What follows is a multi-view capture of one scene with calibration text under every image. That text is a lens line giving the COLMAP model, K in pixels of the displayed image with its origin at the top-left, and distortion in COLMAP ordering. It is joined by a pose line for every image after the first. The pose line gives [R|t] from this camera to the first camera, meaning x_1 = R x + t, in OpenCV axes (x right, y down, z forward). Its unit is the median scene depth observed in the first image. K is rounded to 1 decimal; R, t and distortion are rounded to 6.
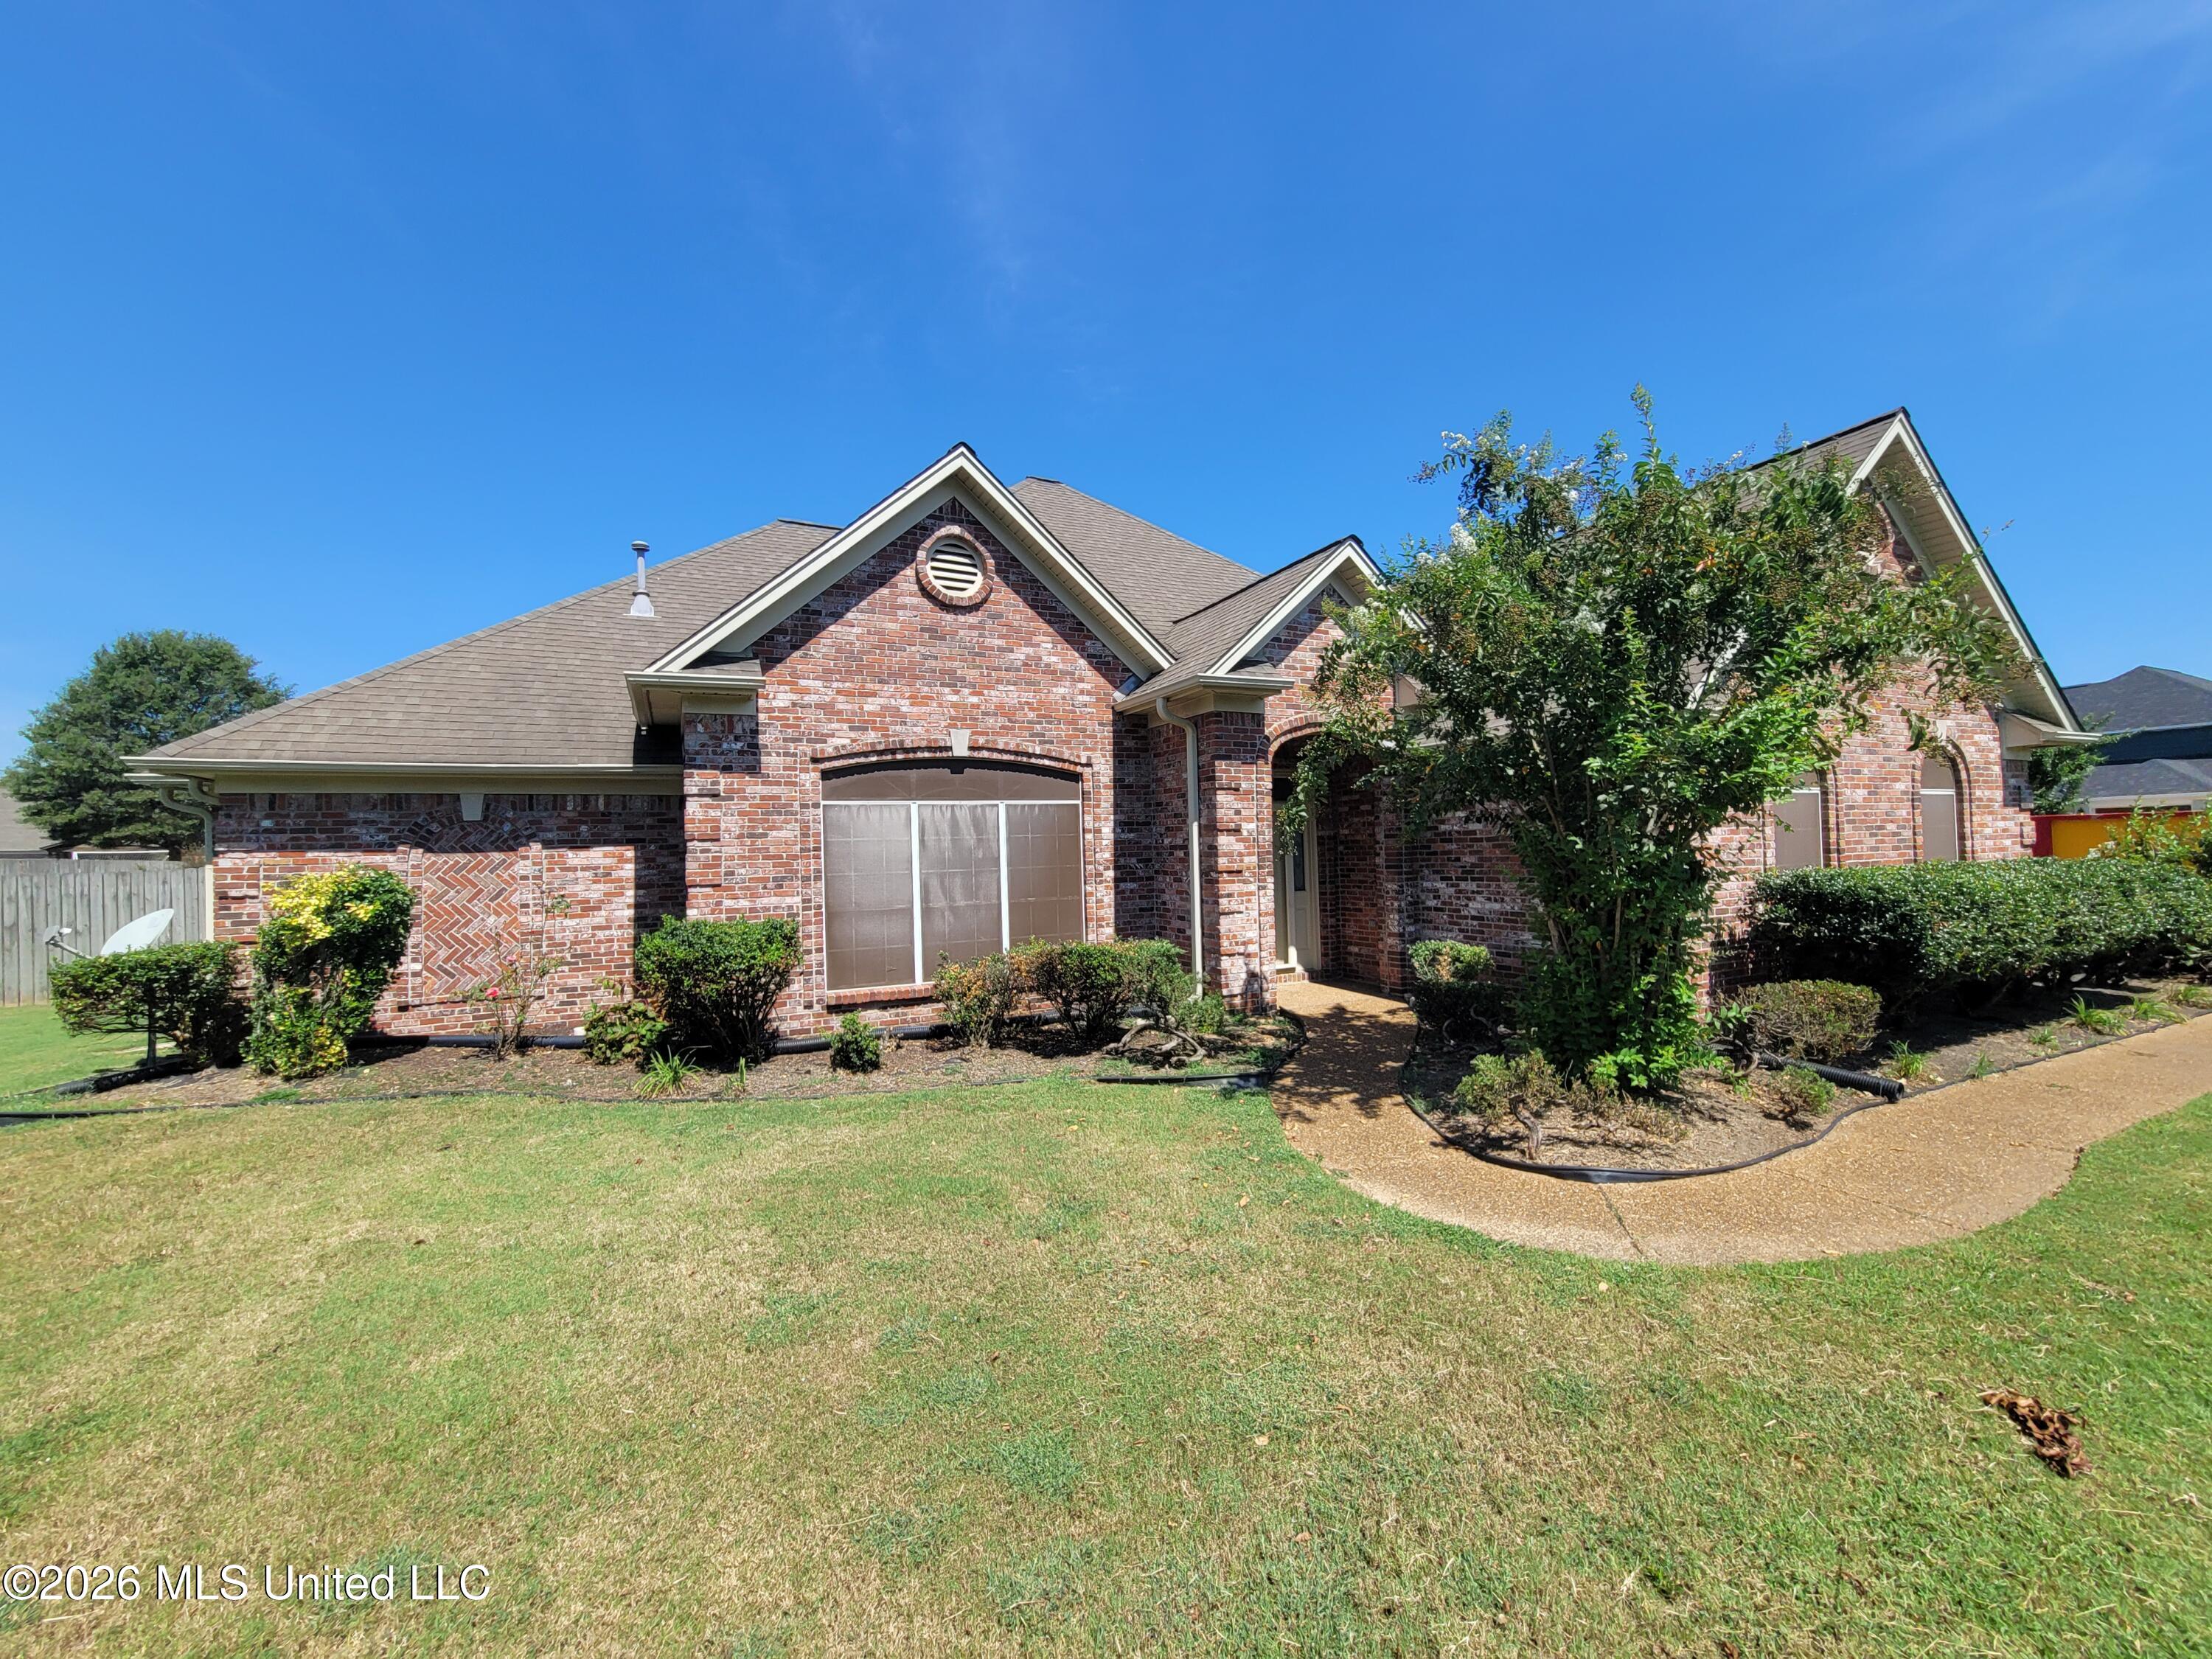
lens RADIAL K [[909.7, 0, 1115.7], [0, 909.7, 832.4], [0, 0, 1]] dist [-0.000815, -0.000374]
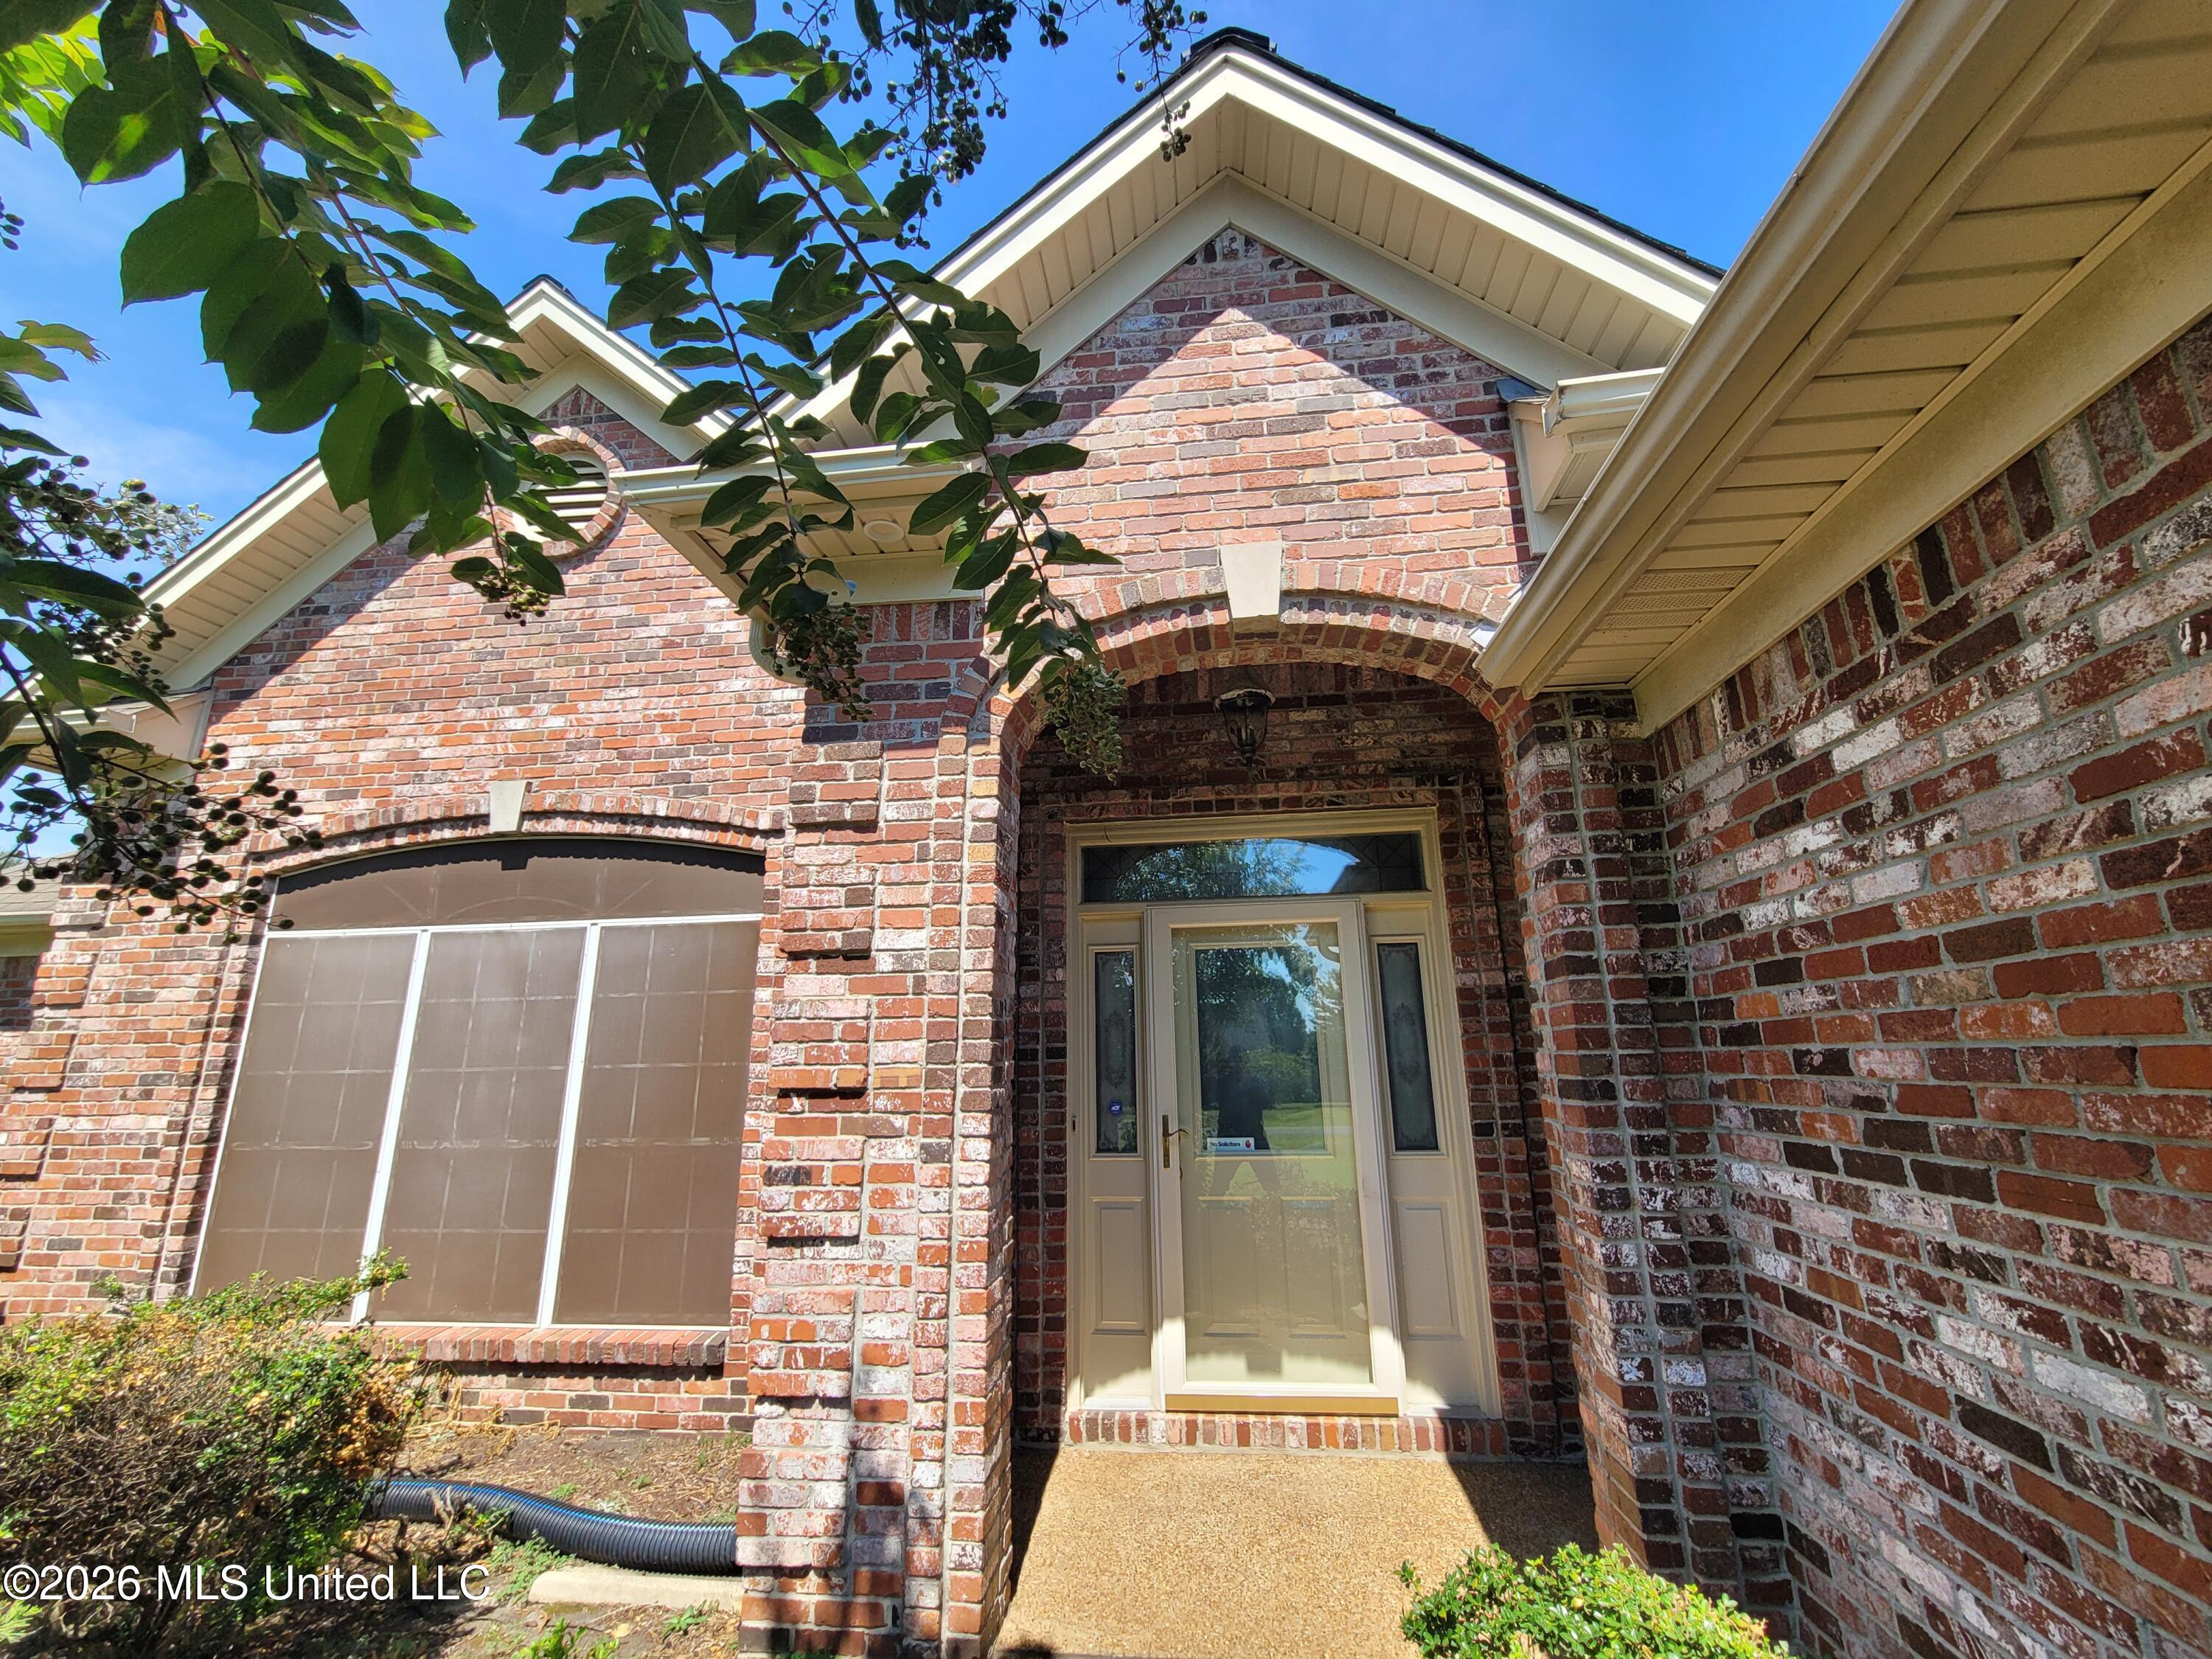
lens RADIAL K [[909.7, 0, 1109.6], [0, 909.7, 830.0], [0, 0, 1]] dist [-0.000815, -0.000374]
pose [[0.842737, -0.118815, -0.525050, 0.371170], [0.004762, 0.976946, -0.213431, 0.022679], [0.538305, 0.177366, 0.823875, 0.778990]]
